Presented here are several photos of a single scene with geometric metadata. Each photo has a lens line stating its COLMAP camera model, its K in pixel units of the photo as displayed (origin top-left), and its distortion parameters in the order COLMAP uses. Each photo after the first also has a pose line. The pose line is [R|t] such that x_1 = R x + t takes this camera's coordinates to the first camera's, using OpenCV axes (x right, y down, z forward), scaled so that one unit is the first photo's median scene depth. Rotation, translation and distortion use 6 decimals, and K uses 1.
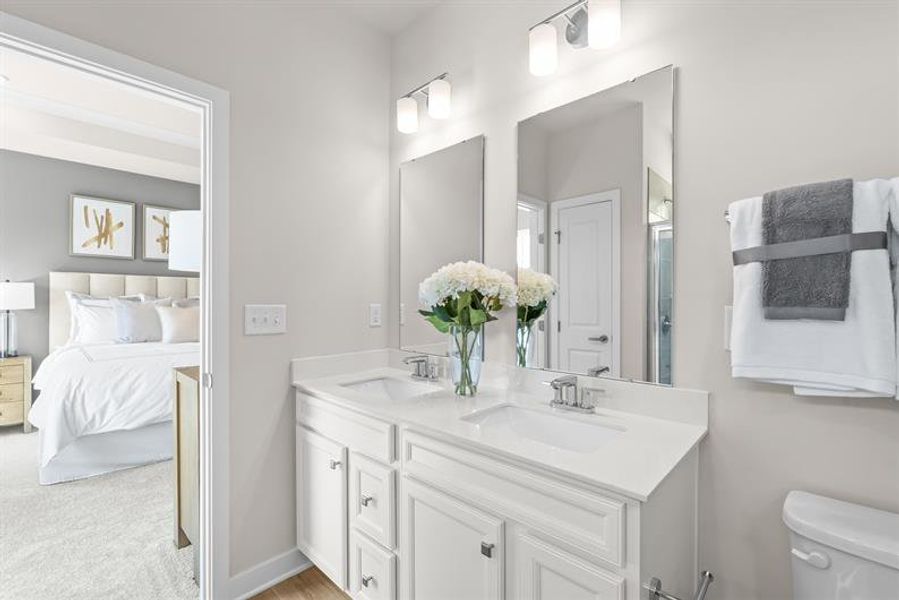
lens RADIAL K [[401.8, 0, 447.7], [0, 401.8, 294.3], [0, 0, 1]] dist [-0.023901, -0.000365]
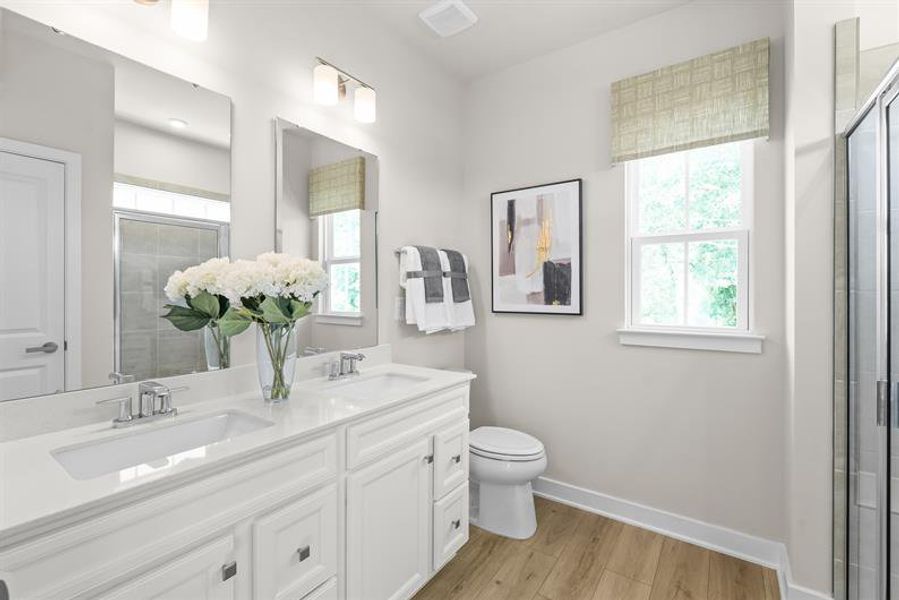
lens RADIAL K [[401.8, 0, 447.7], [0, 401.8, 294.3], [0, 0, 1]] dist [-0.023901, -0.000365]
pose [[-0.087693, -0.003192, 0.996142, -0.889739], [-0.006369, 0.999976, 0.002644, 0.003058], [-0.996127, -0.006113, -0.087711, 0.618092]]
